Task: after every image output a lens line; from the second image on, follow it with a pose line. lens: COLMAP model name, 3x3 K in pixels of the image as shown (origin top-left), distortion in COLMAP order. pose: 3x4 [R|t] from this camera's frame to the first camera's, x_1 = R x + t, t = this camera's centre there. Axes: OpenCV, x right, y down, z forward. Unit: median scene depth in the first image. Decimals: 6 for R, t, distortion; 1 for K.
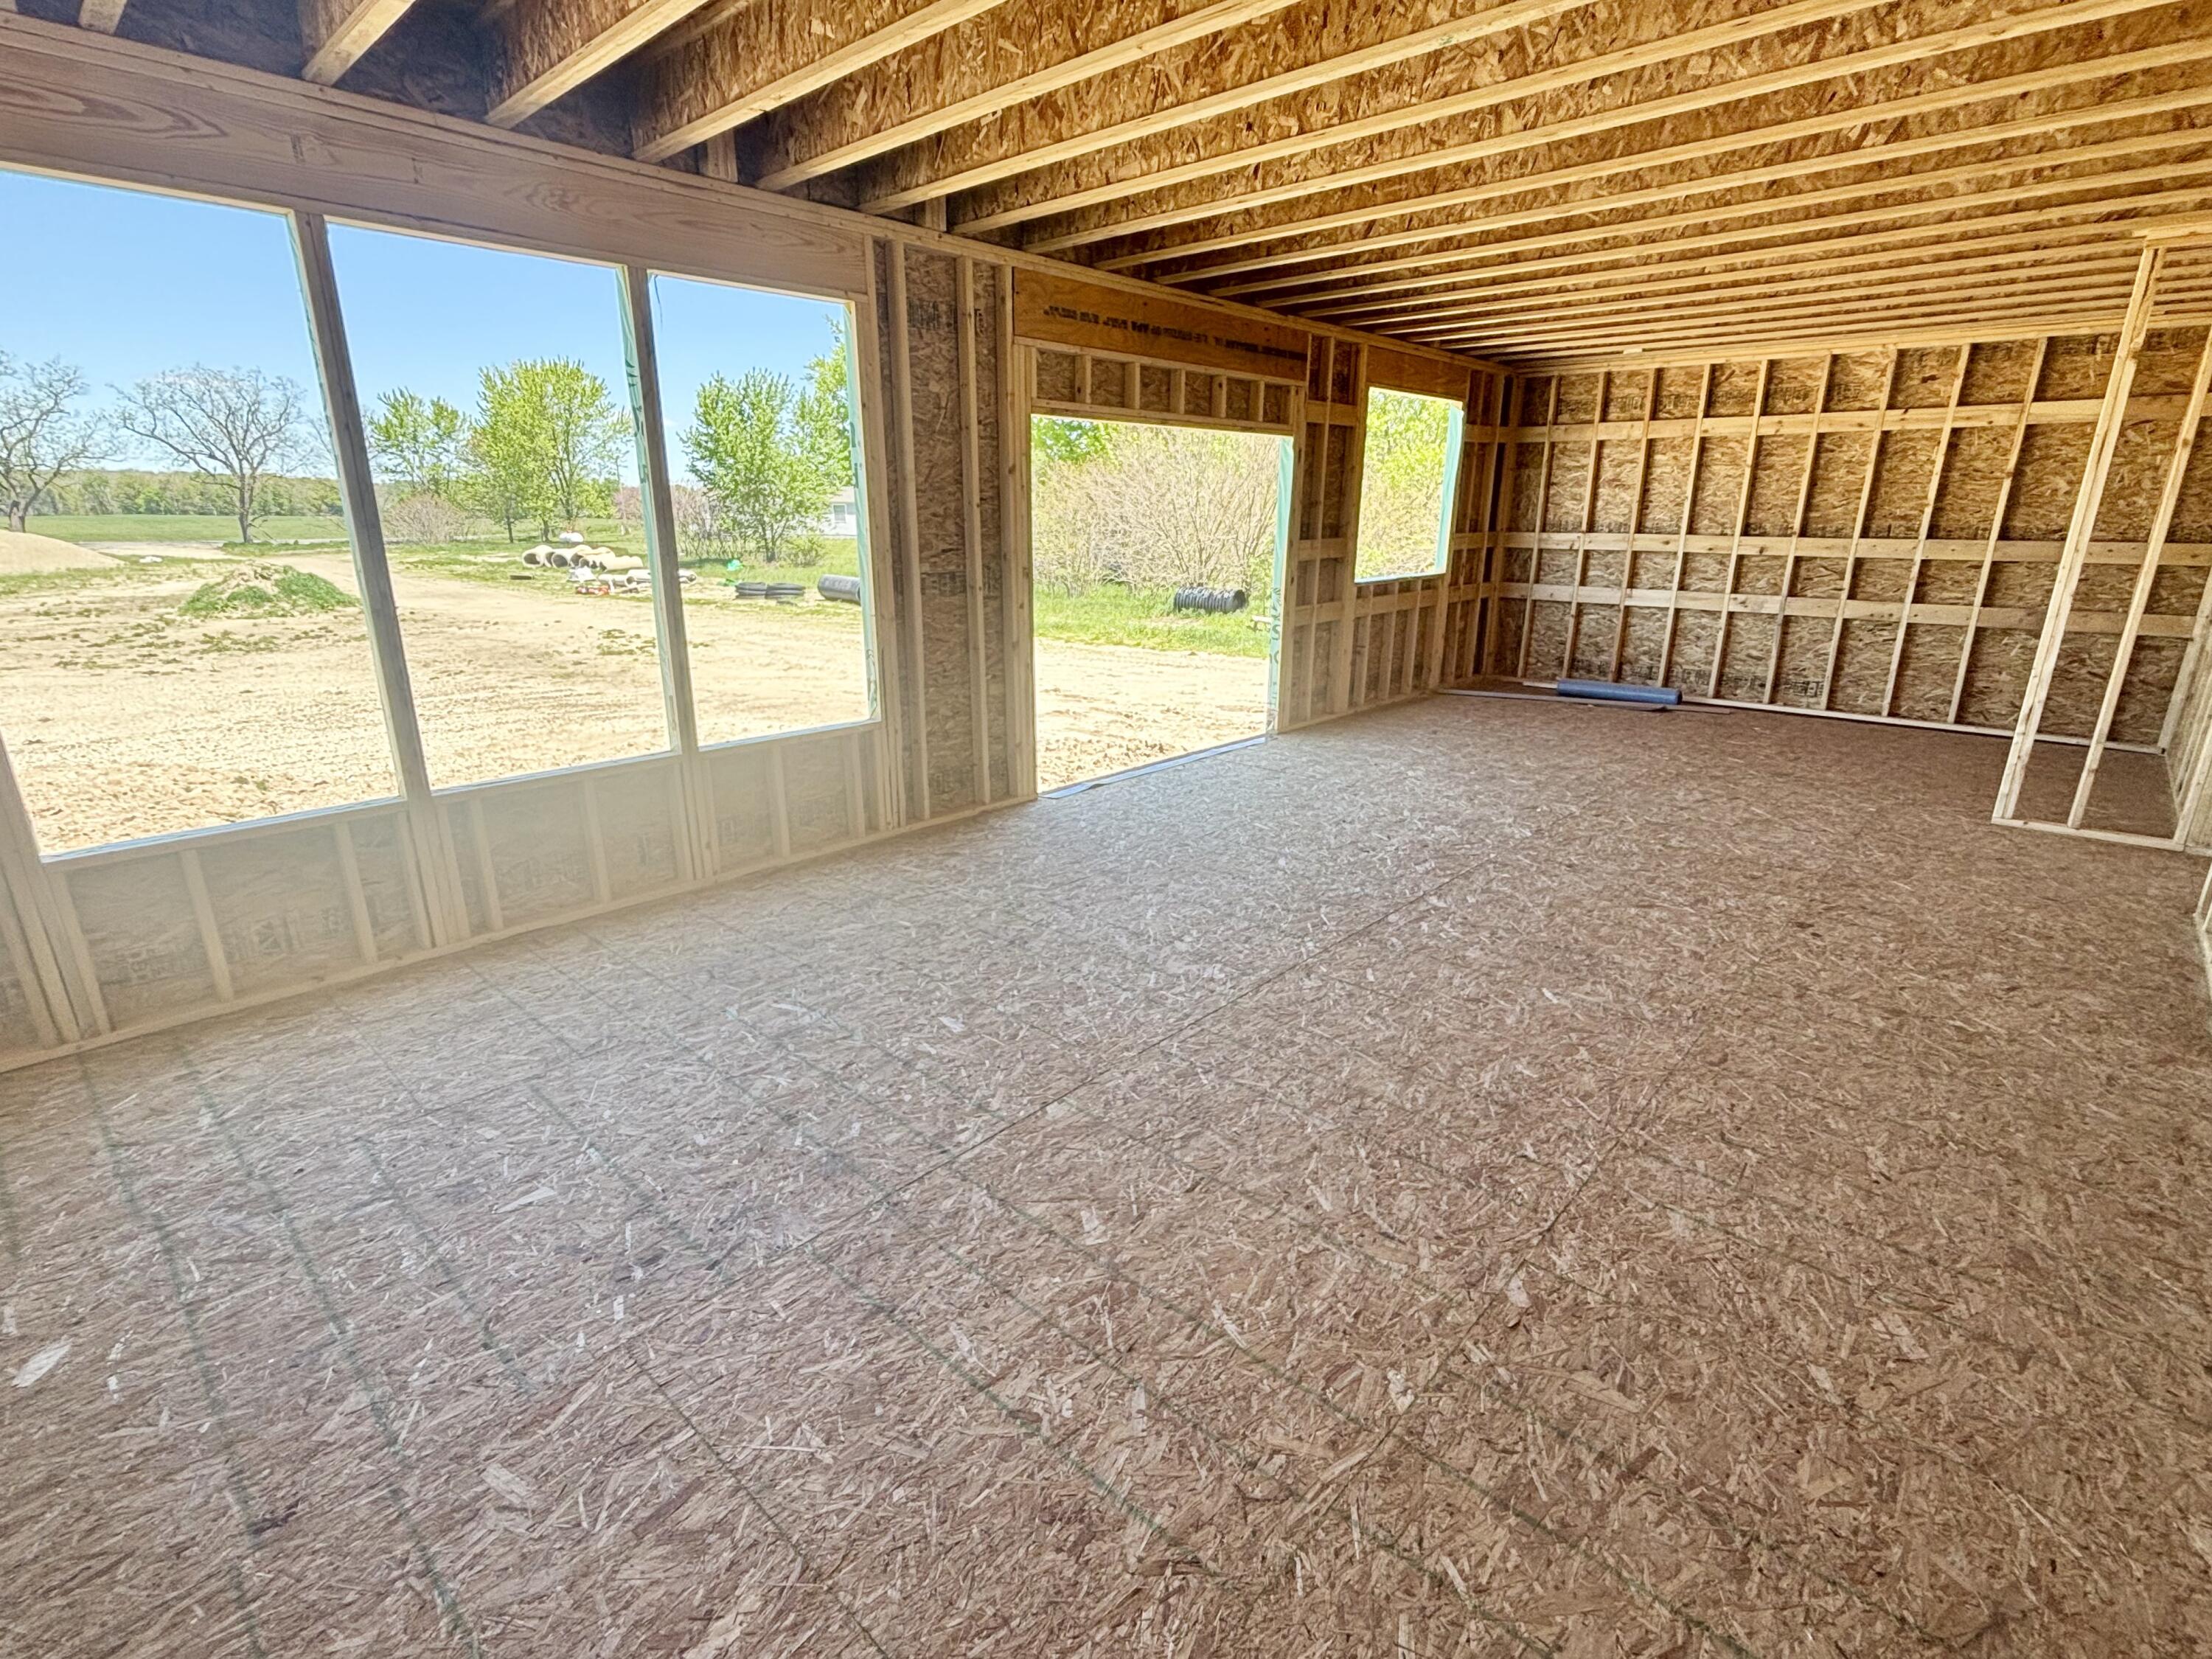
lens RADIAL K [[1048.2, 0, 1107.5], [0, 1048.2, 829.8], [0, 0, 1]] dist [0.006419, 0.000808]
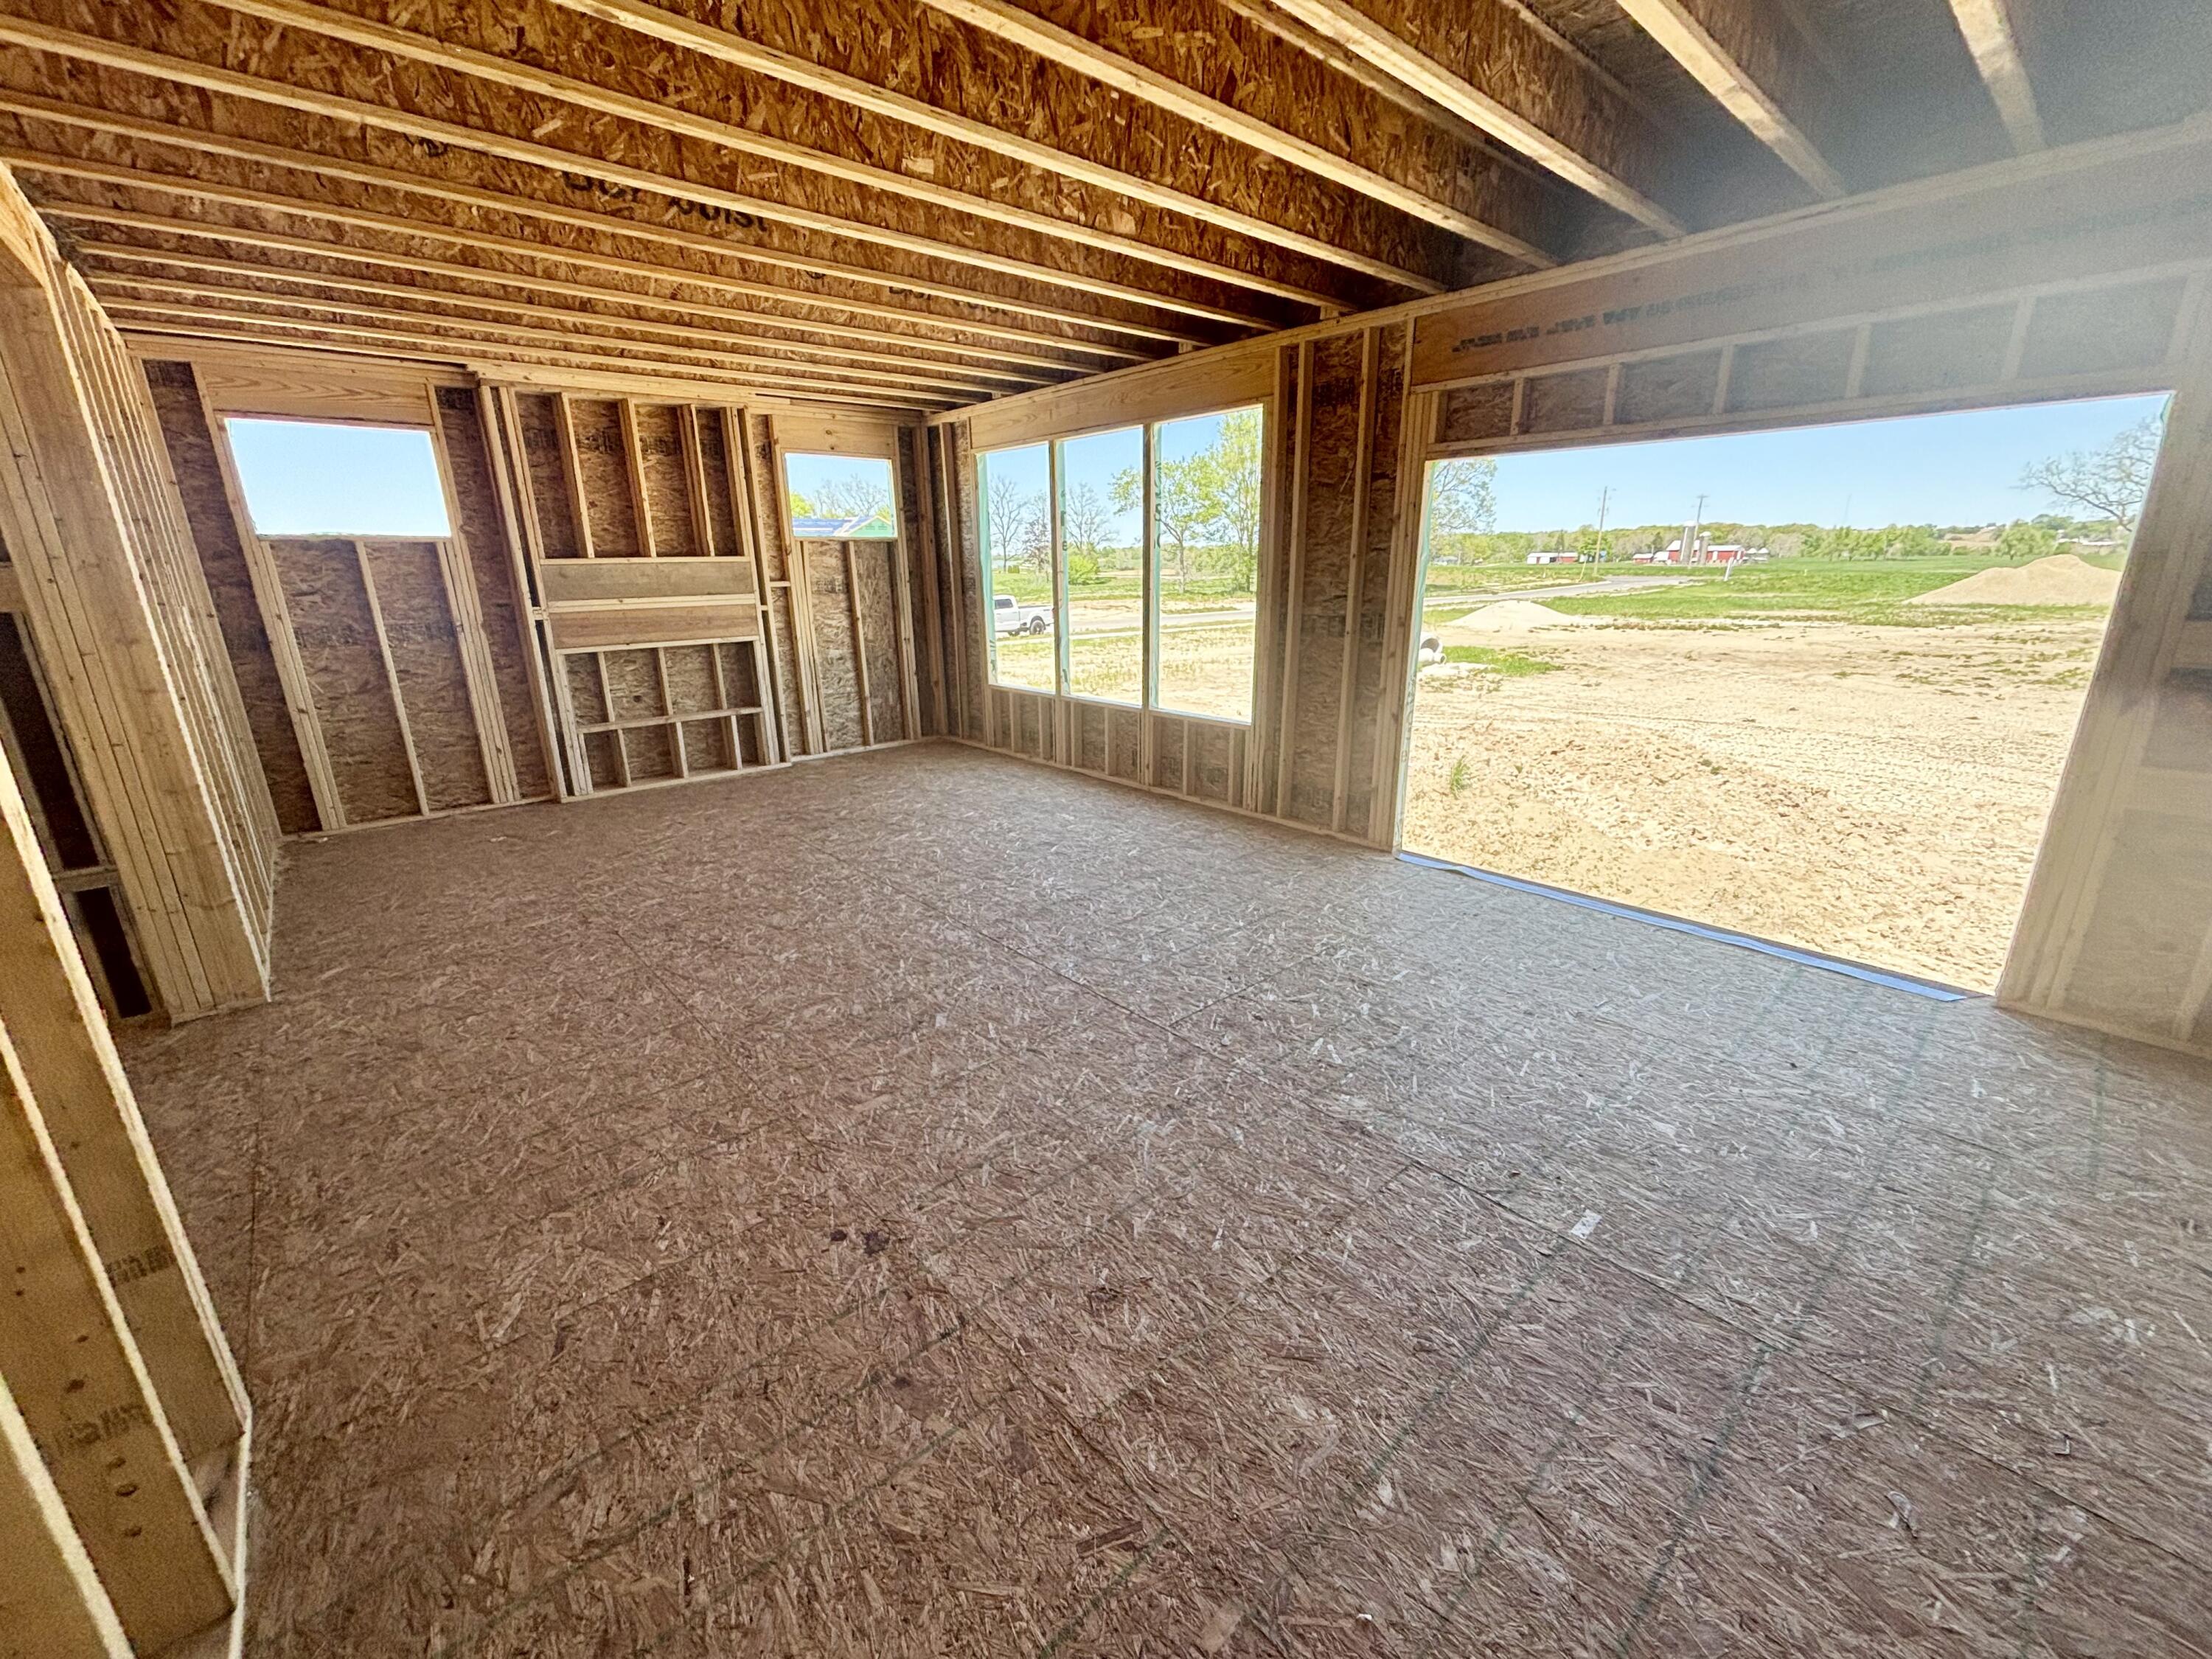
lens RADIAL K [[898.9, 0, 1093.0], [0, 898.9, 836.2], [0, 0, 1]] dist [-0.003566, -0.000098]
pose [[-0.111107, 0.284278, -0.952282, 1.006115], [-0.285231, 0.908779, 0.304570, -0.292448], [0.951997, 0.305460, -0.019886, 0.983855]]
